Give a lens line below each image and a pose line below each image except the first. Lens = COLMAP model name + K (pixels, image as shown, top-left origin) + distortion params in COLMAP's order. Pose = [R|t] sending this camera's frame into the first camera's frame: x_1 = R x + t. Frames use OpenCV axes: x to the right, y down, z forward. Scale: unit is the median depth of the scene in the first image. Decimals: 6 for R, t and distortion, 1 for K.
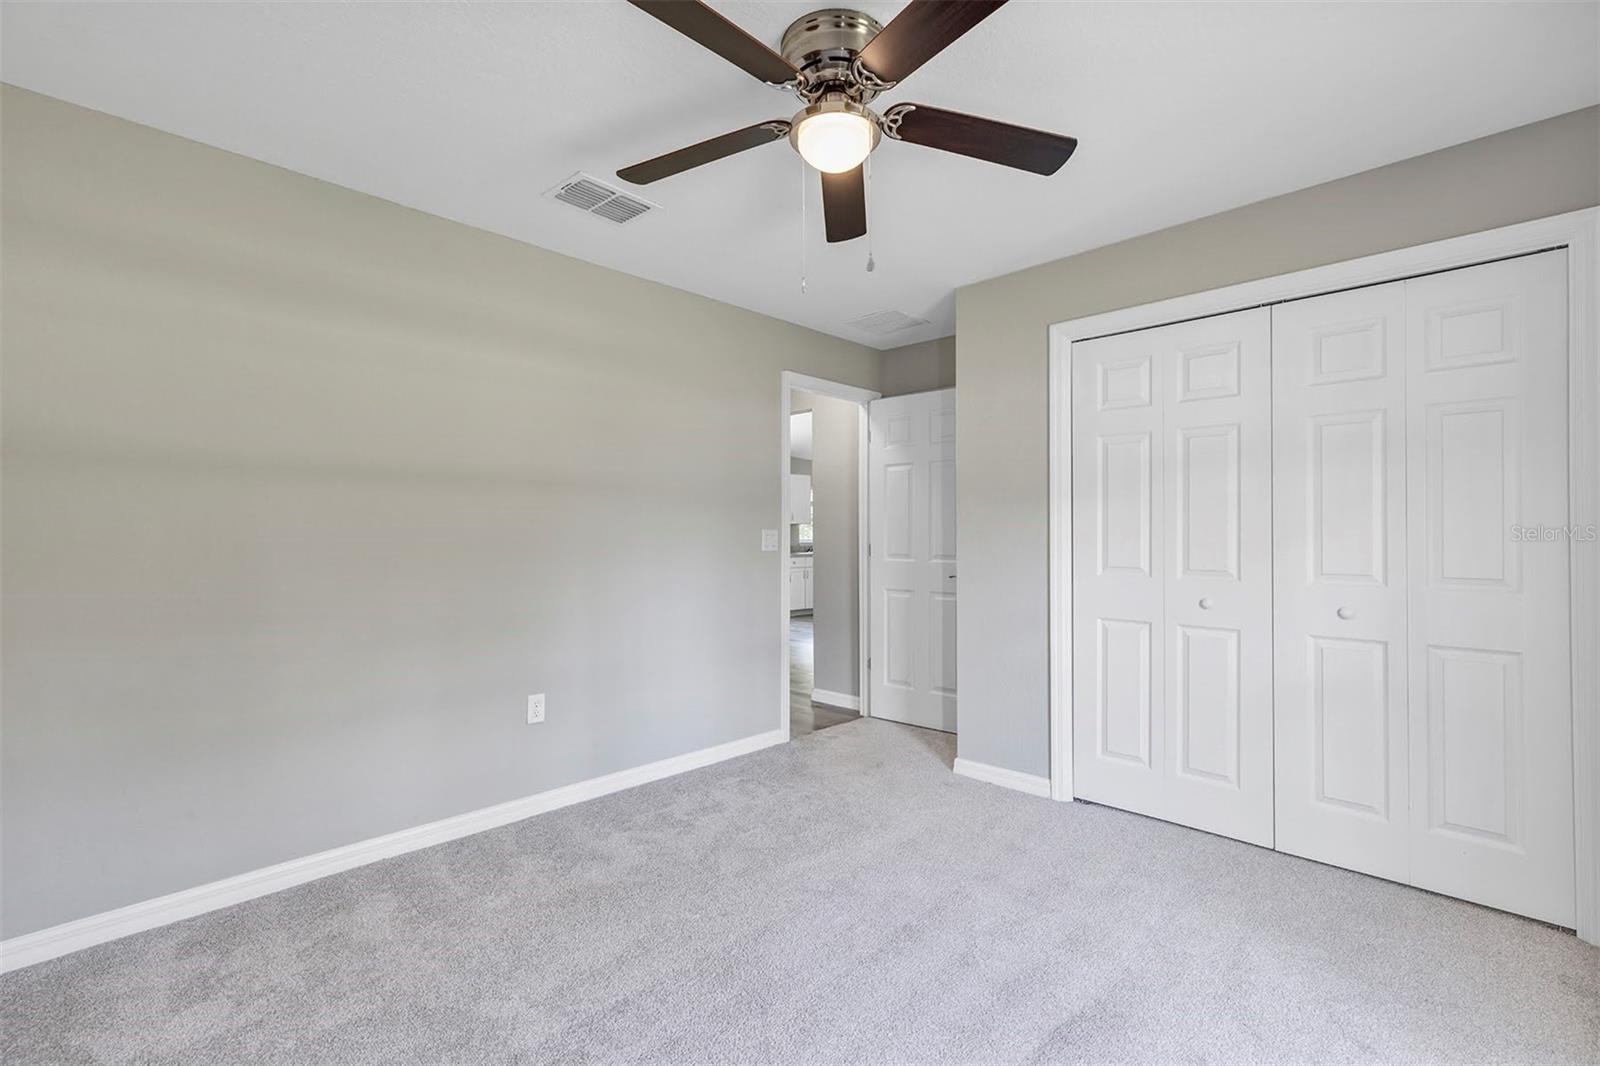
lens RADIAL K [[738.0, 0, 806.7], [0, 738.0, 528.7], [0, 0, 1]] dist [0.000734, 0.001625]
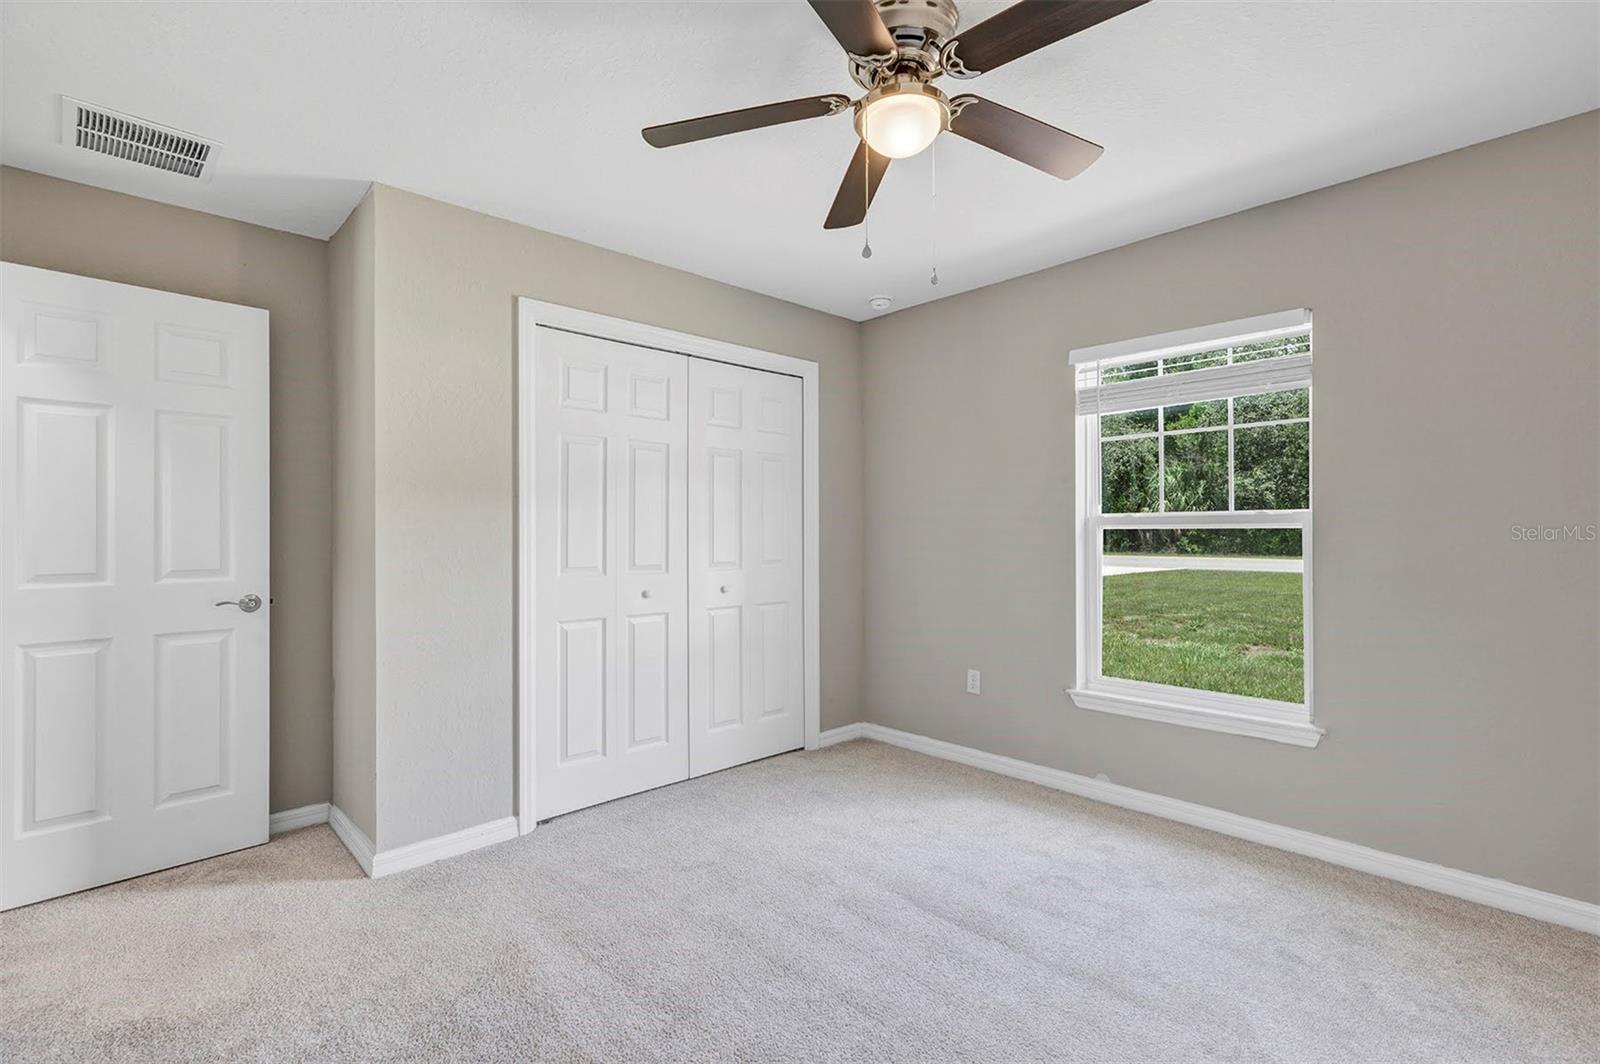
lens RADIAL K [[738.0, 0, 799.2], [0, 738.0, 528.3], [0, 0, 1]] dist [0.000734, 0.001625]
pose [[0.016440, 0.006703, 0.999842, -0.538786], [-0.004804, 0.999967, -0.006625, 0.004475], [-0.999853, -0.004694, 0.016471, 0.650105]]
